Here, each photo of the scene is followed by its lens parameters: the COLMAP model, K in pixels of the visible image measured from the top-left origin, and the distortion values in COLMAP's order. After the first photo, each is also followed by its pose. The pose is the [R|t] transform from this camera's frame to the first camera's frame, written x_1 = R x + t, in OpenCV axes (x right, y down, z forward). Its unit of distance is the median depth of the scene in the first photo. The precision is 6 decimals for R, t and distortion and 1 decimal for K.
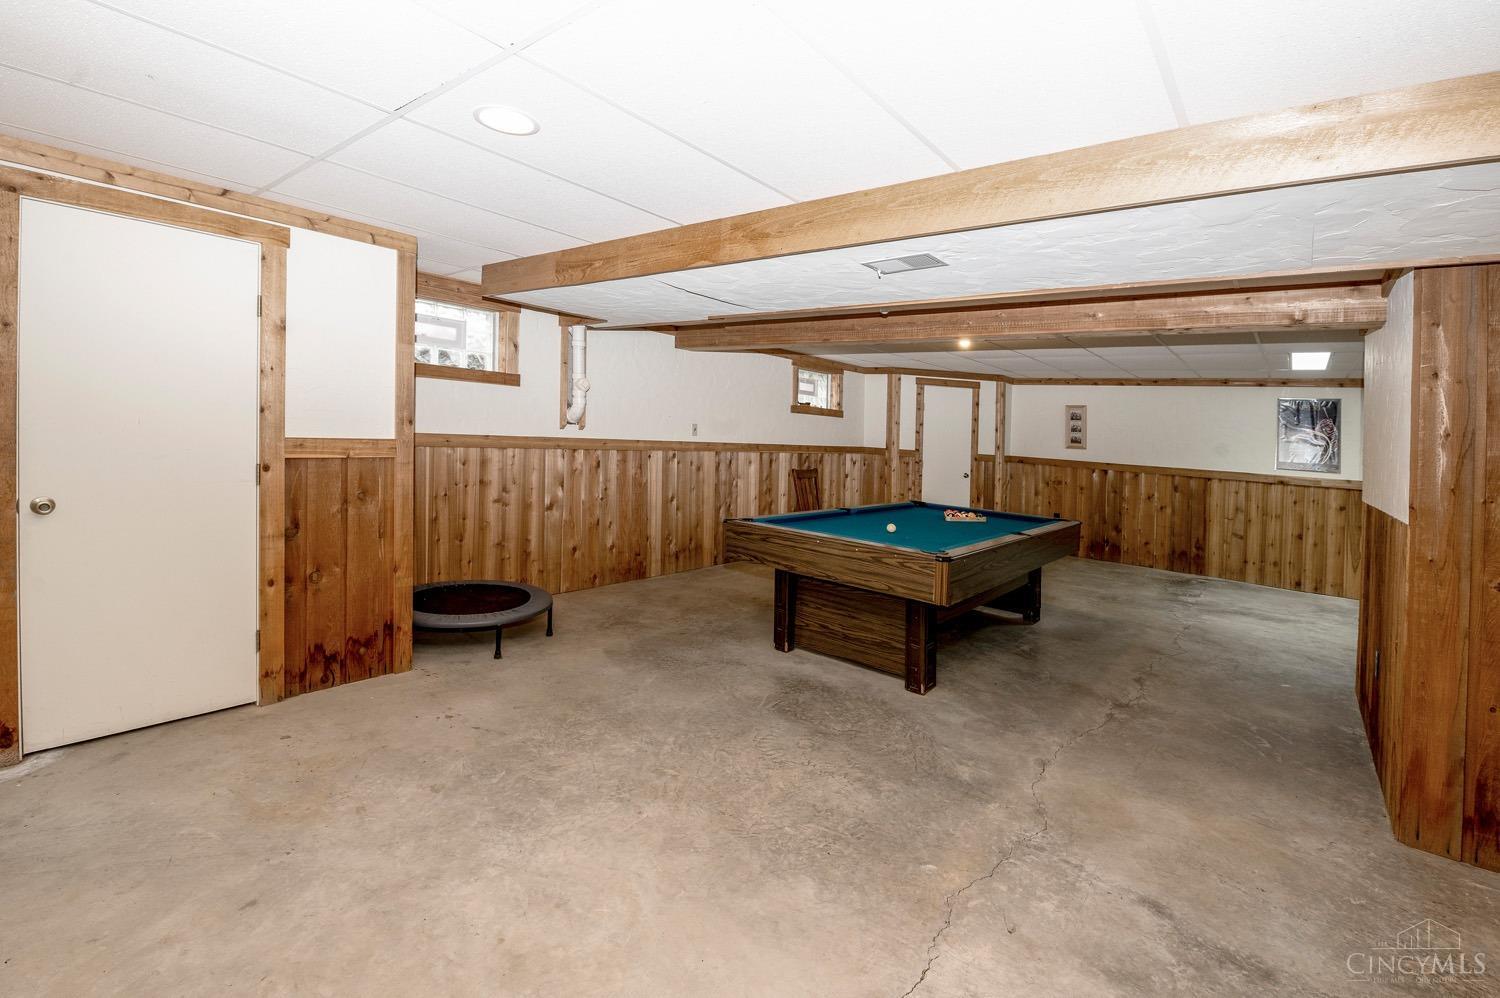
lens RADIAL K [[650.0, 0, 750.0], [0, 650.0, 499.0], [0, 0, 1]] dist [0.000226, -0.011232]
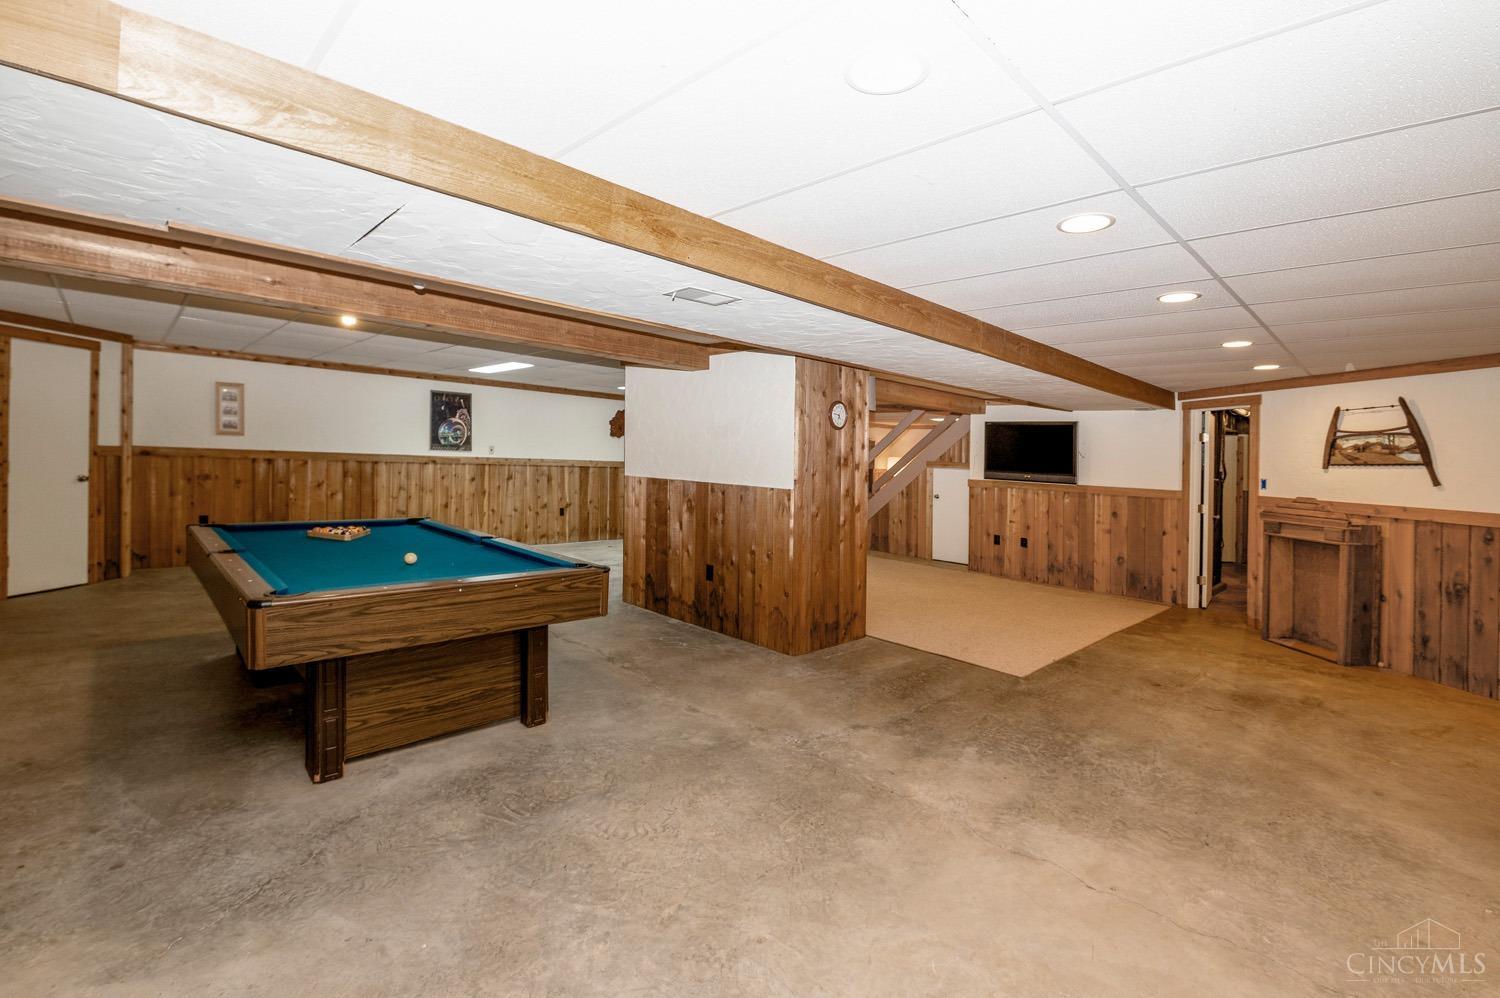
lens RADIAL K [[665.4, 0, 750.8], [0, 665.4, 474.8], [0, 0, 1]] dist [-0.000287, -0.012703]
pose [[0.125018, -0.081773, 0.988779, -0.622668], [0.070000, 0.994841, 0.073424, -0.103679], [-0.989682, 0.060036, 0.130098, 0.574813]]
